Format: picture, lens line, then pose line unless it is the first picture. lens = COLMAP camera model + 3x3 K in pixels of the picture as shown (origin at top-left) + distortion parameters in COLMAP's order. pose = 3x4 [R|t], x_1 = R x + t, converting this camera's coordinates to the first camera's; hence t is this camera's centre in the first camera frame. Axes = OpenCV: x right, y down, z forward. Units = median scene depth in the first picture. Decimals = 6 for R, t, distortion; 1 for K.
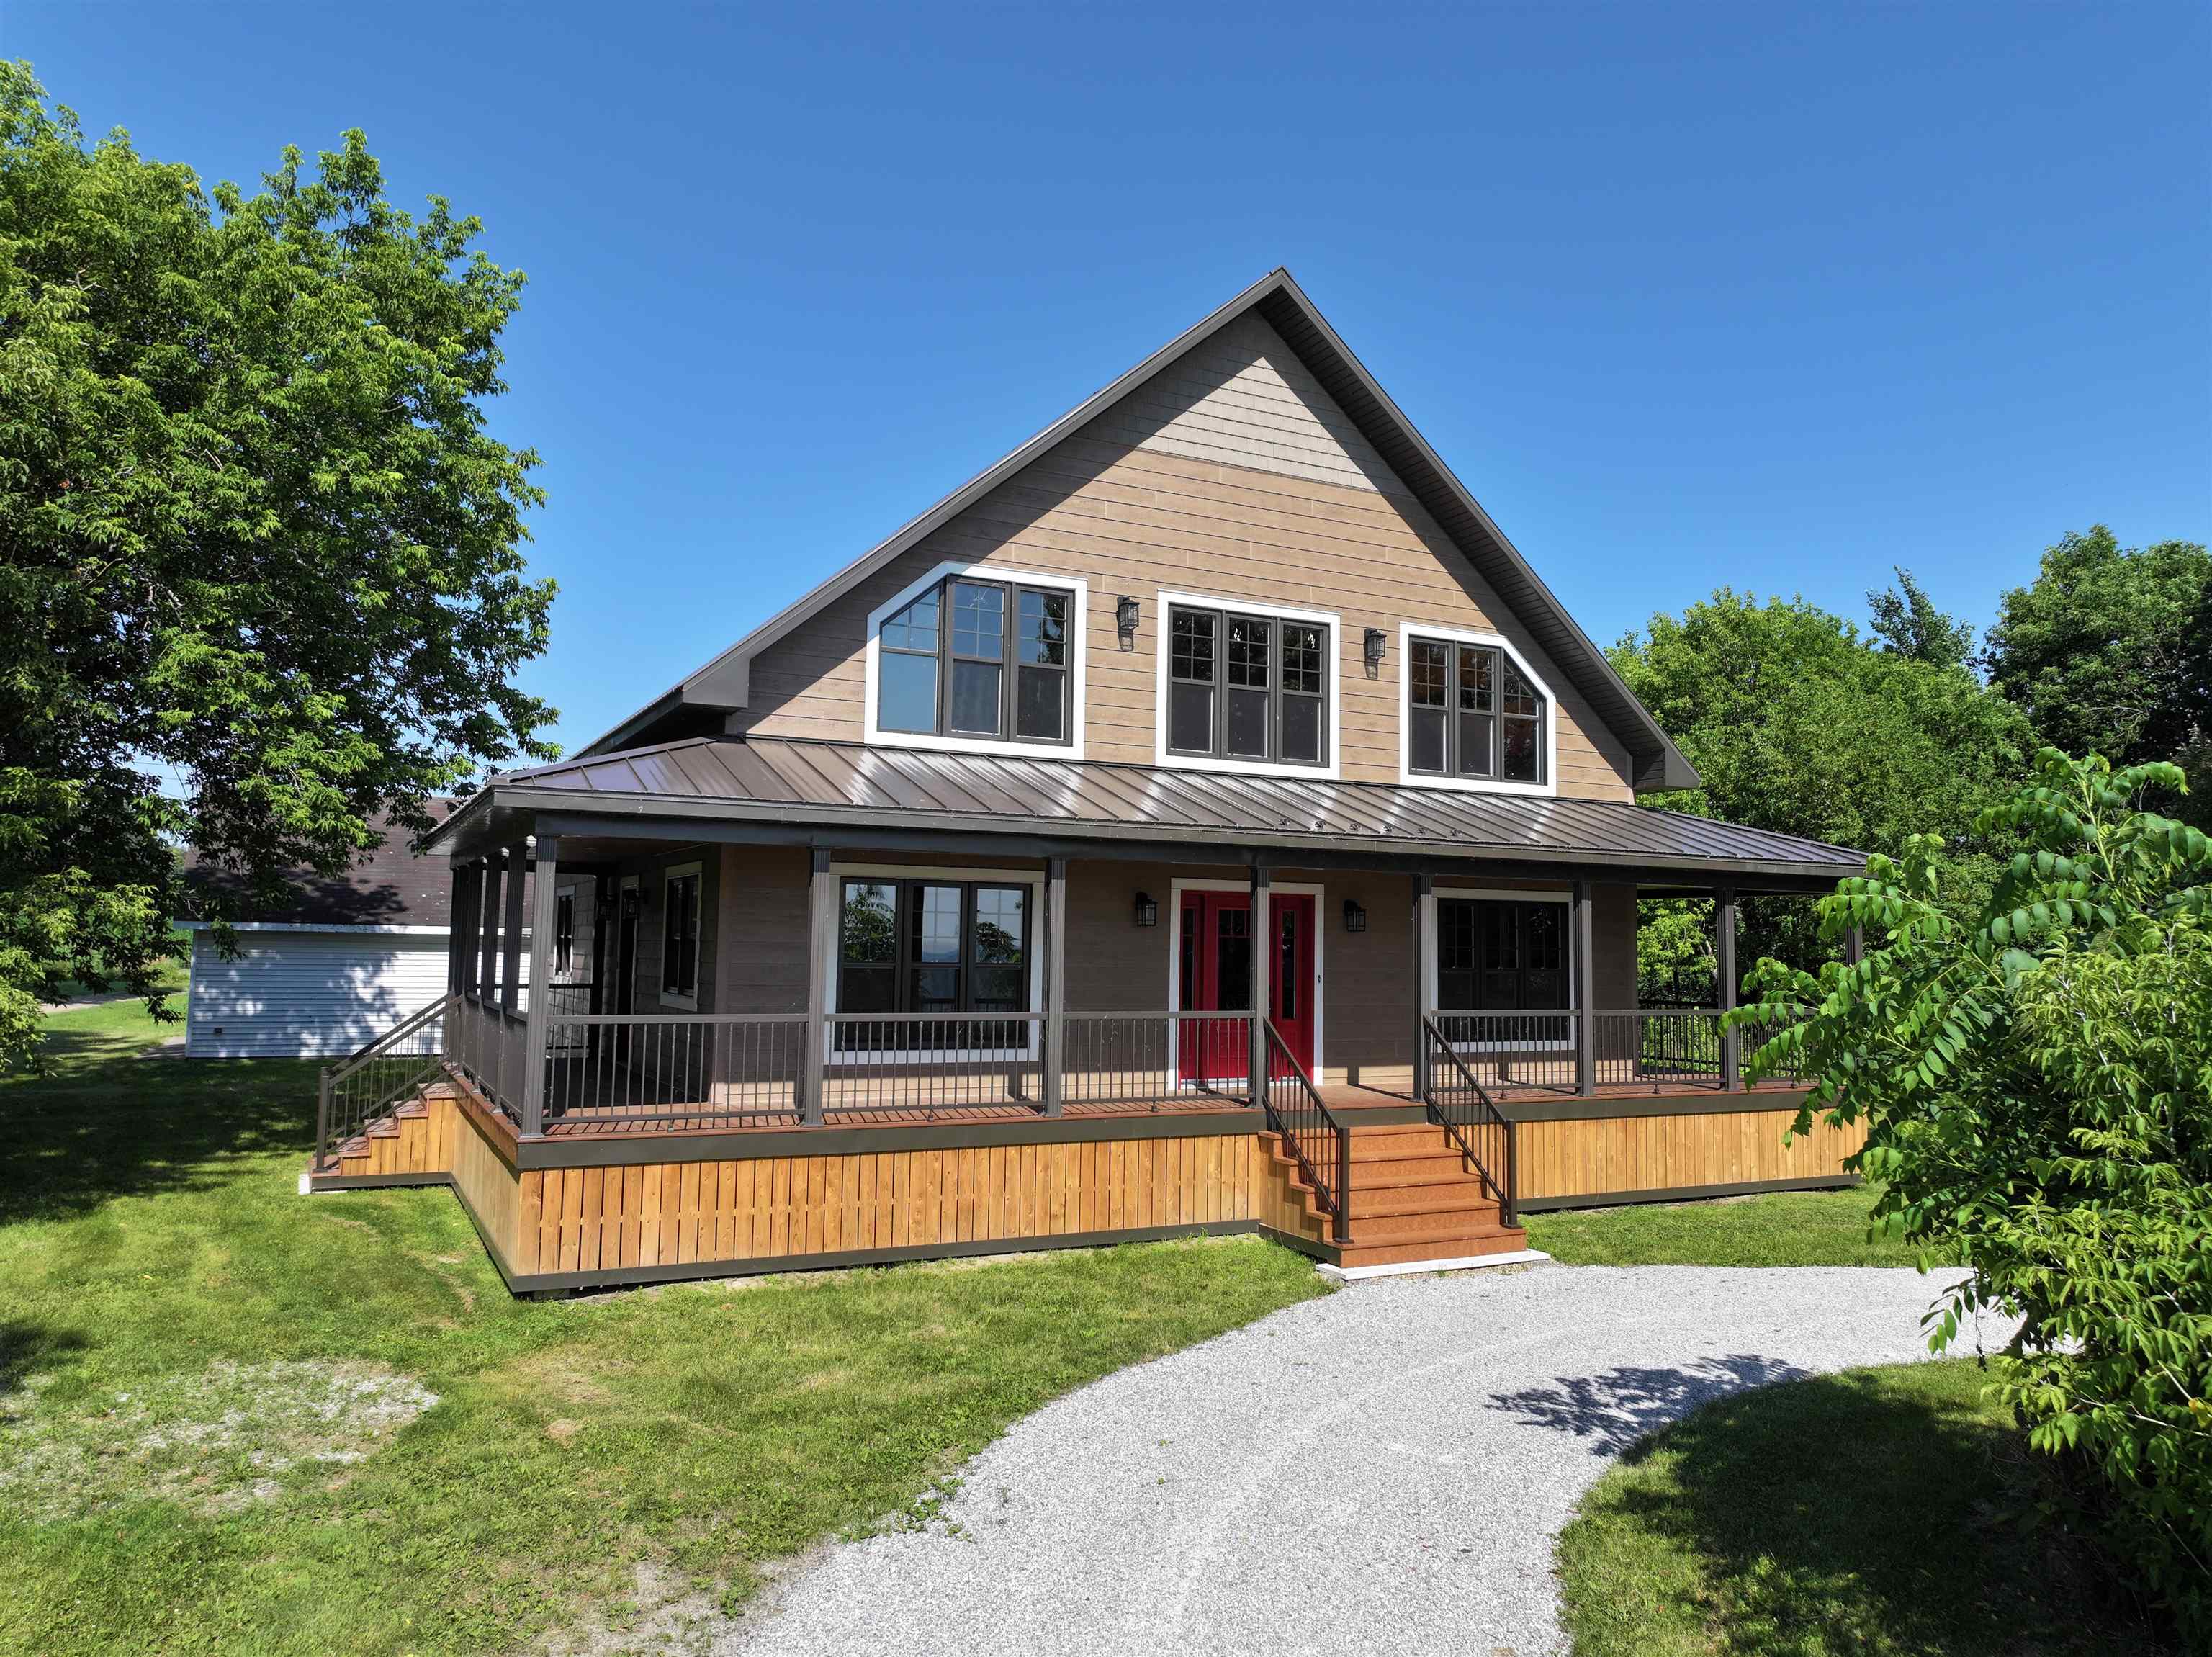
lens RADIAL K [[1528.4, 0, 1105.6], [0, 1528.4, 833.8], [0, 0, 1]] dist [-0.002631, 0.003947]
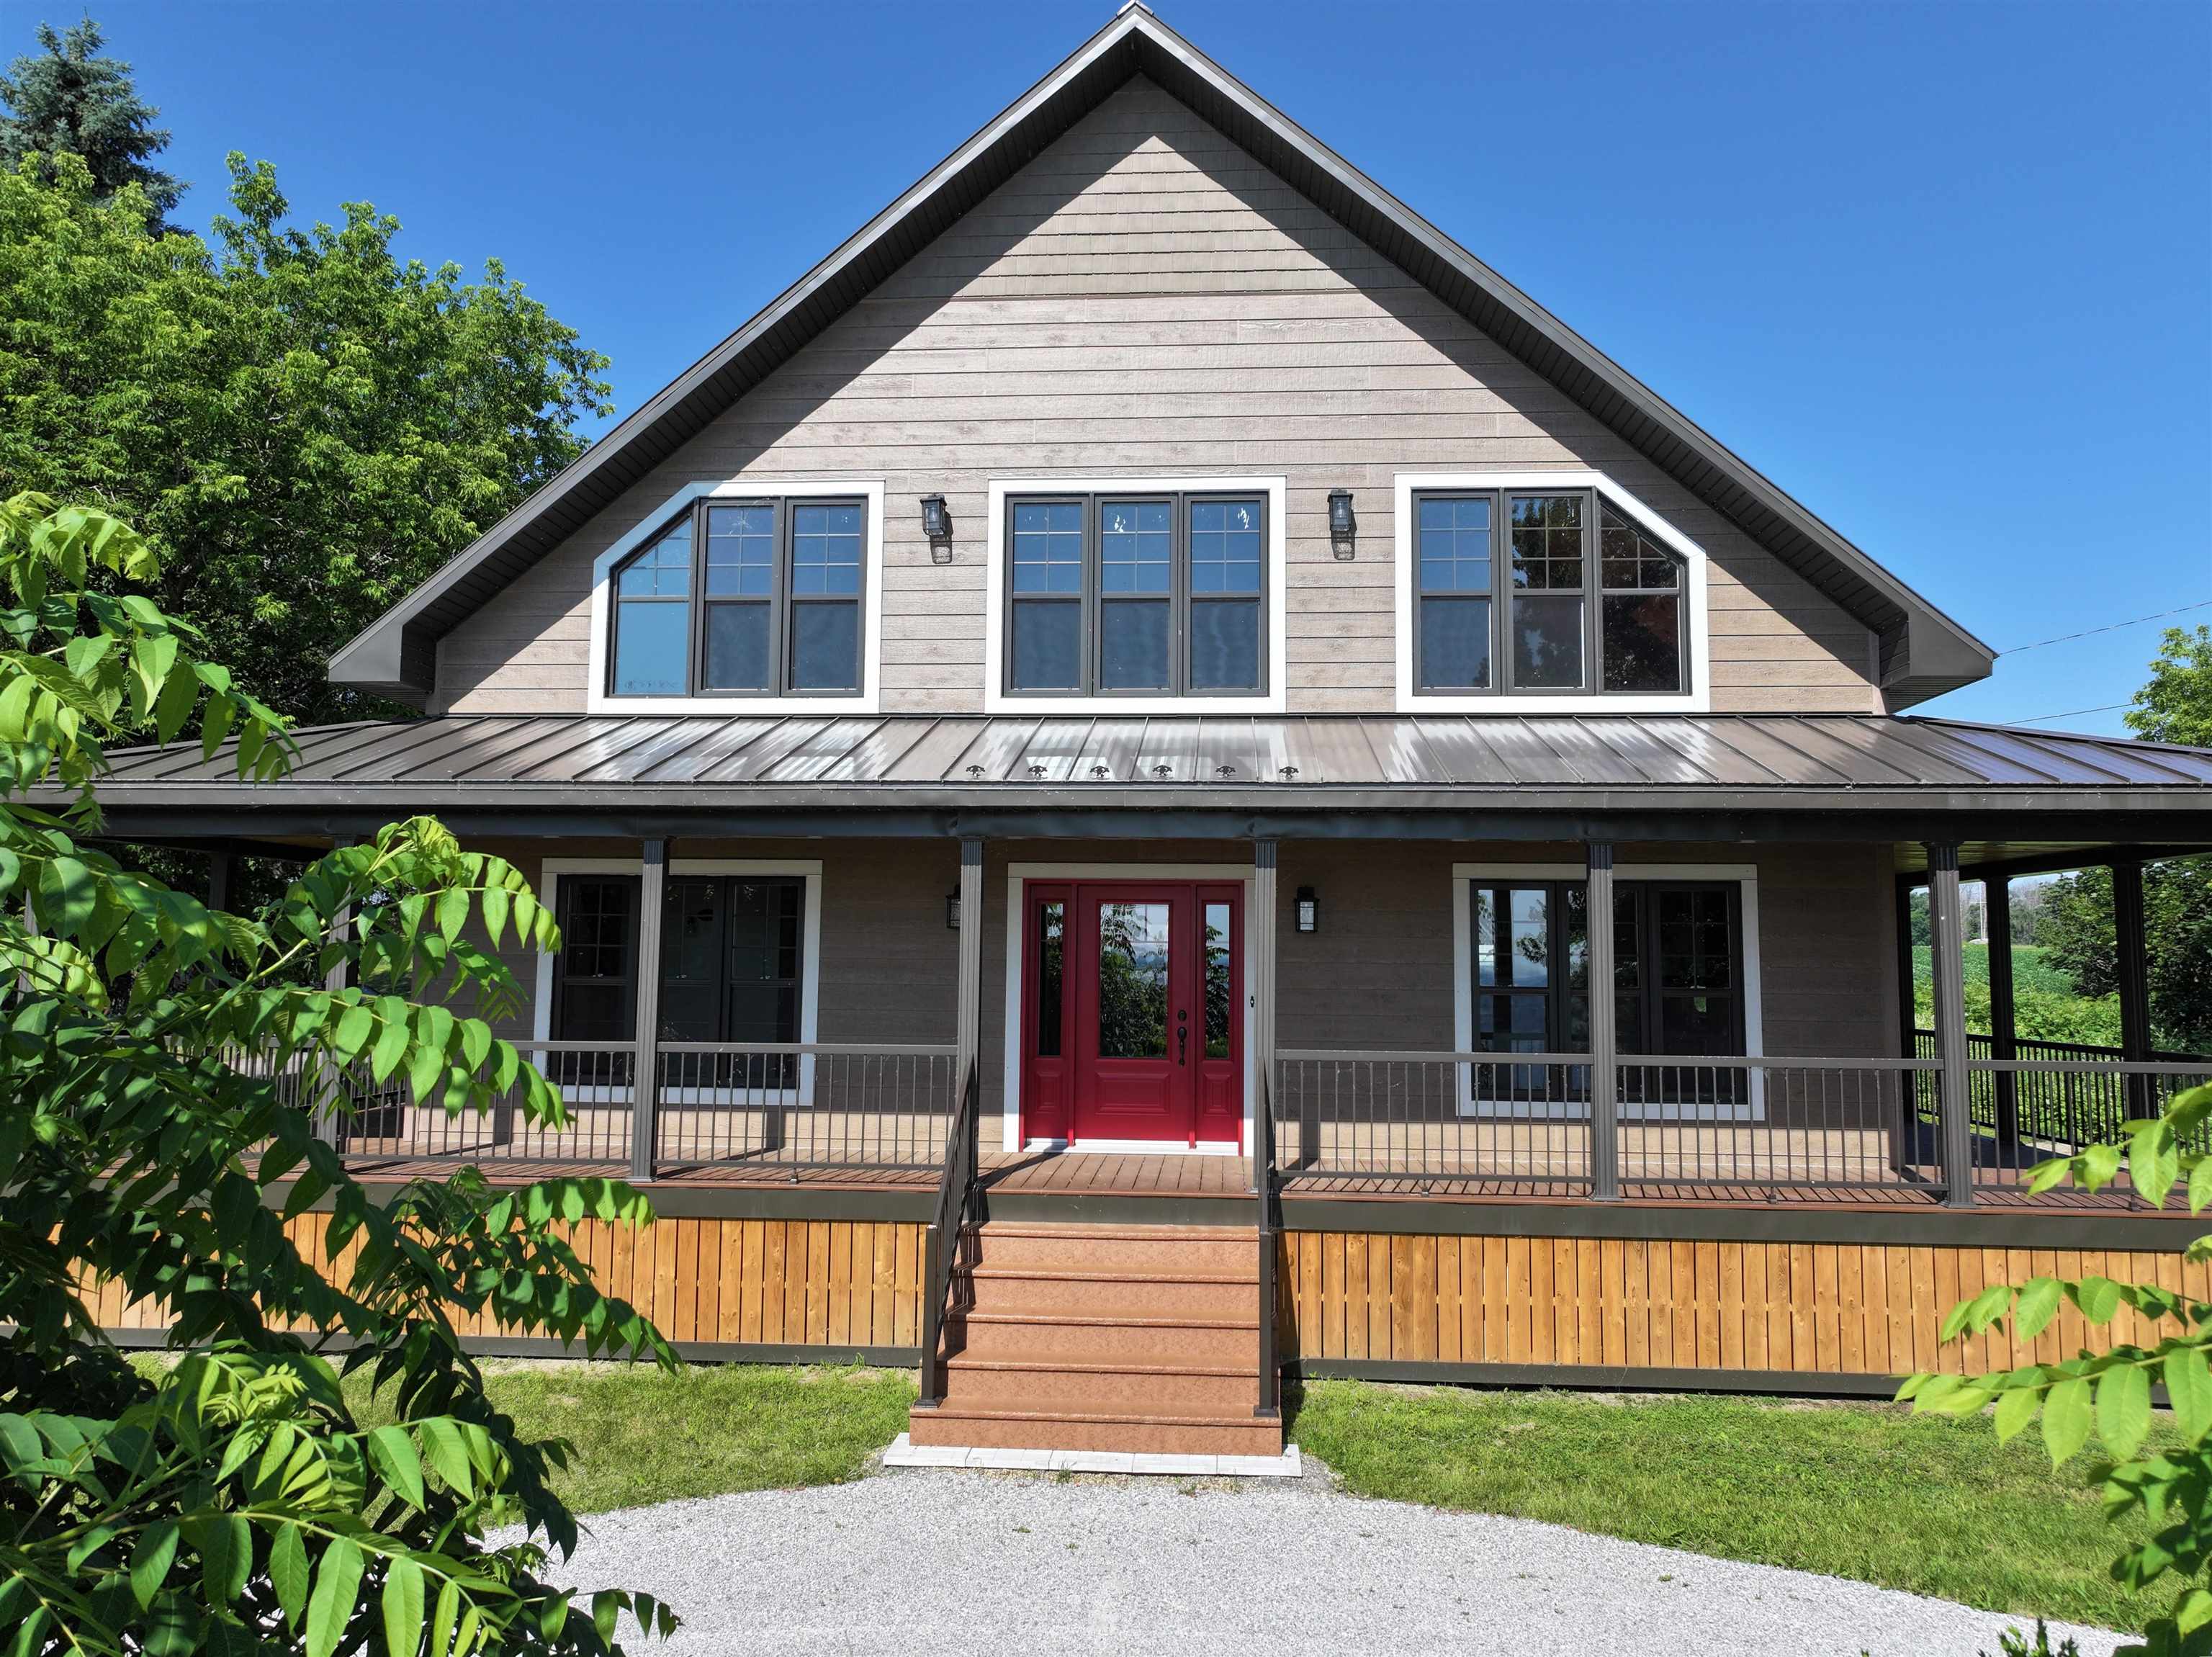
lens RADIAL K [[1820.3, 0, 1106.1], [0, 1820.3, 749.9], [0, 0, 1]] dist [0.036453, 0.004084]
pose [[0.849497, -0.066687, -0.523362, 0.498976], [0.041658, 0.997361, -0.059466, 0.026326], [0.525946, 0.028714, 0.850033, 0.252503]]
